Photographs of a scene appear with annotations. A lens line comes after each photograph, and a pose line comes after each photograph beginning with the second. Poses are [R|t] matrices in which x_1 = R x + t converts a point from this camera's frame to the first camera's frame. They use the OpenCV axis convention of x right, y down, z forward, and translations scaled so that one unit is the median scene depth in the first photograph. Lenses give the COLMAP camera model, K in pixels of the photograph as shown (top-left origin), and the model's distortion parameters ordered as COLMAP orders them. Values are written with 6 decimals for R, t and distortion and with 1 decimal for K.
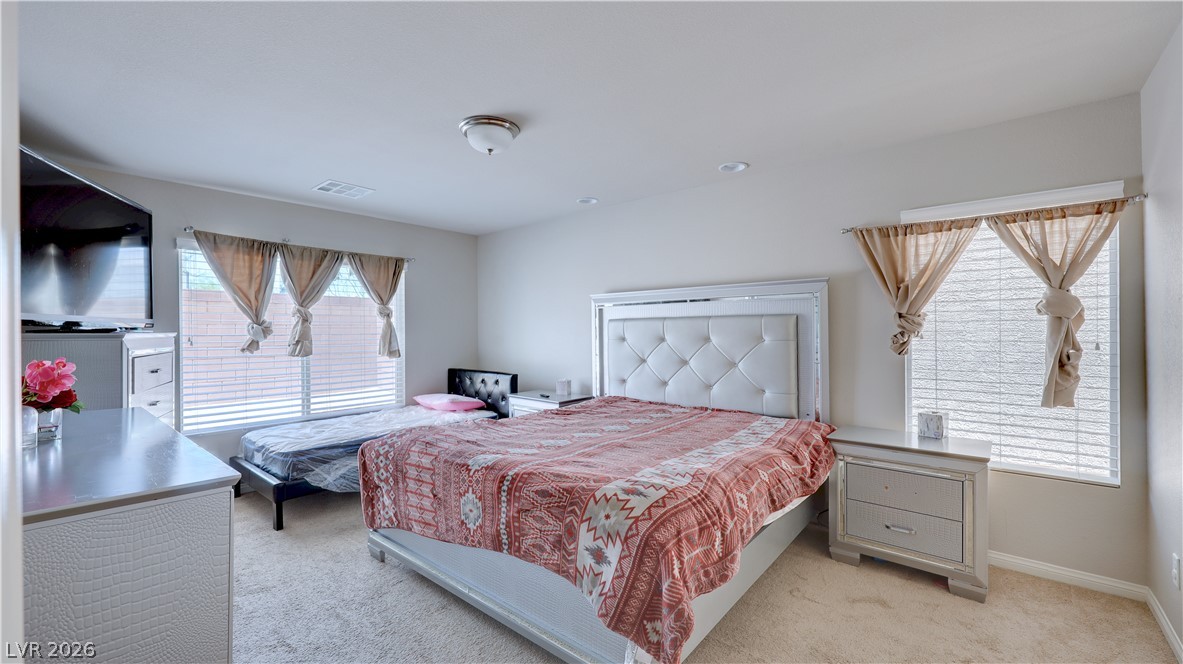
lens RADIAL K [[488.1, 0, 580.9], [0, 488.1, 330.2], [0, 0, 1]] dist [-0.003648, 0.000016]
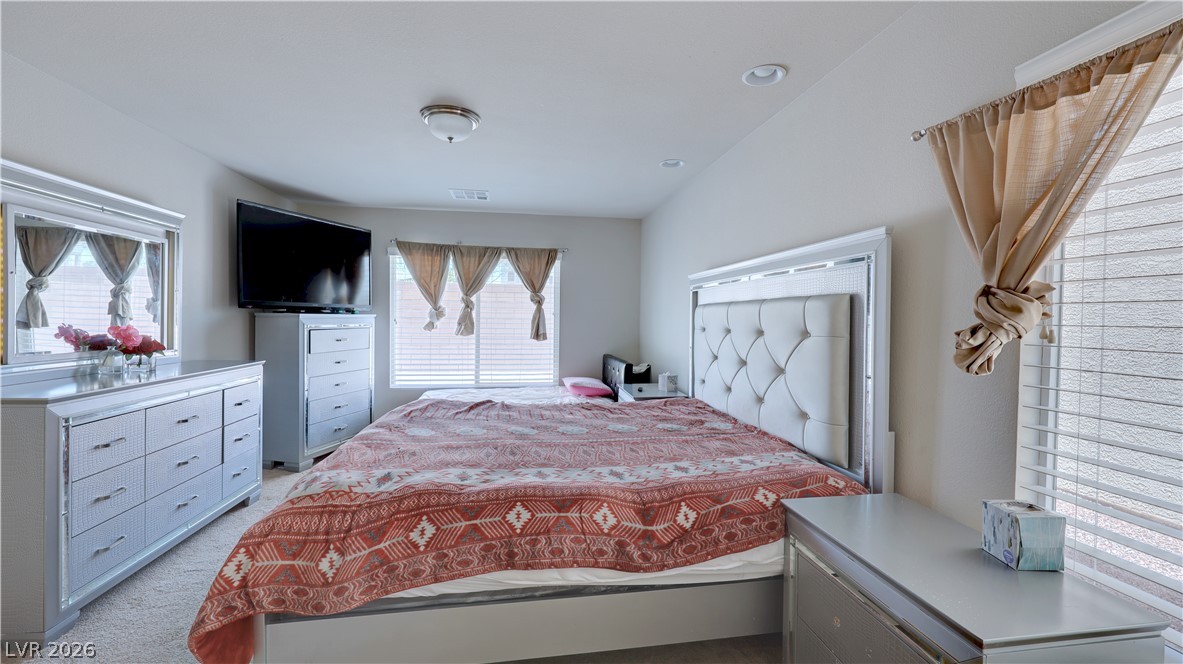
lens RADIAL K [[488.1, 0, 582.9], [0, 488.1, 330.8], [0, 0, 1]] dist [-0.003648, 0.000016]
pose [[0.754799, 0.031168, -0.655215, 0.472822], [-0.014424, 0.999418, 0.030926, -0.000584], [0.655798, -0.013892, 0.754809, 0.268767]]
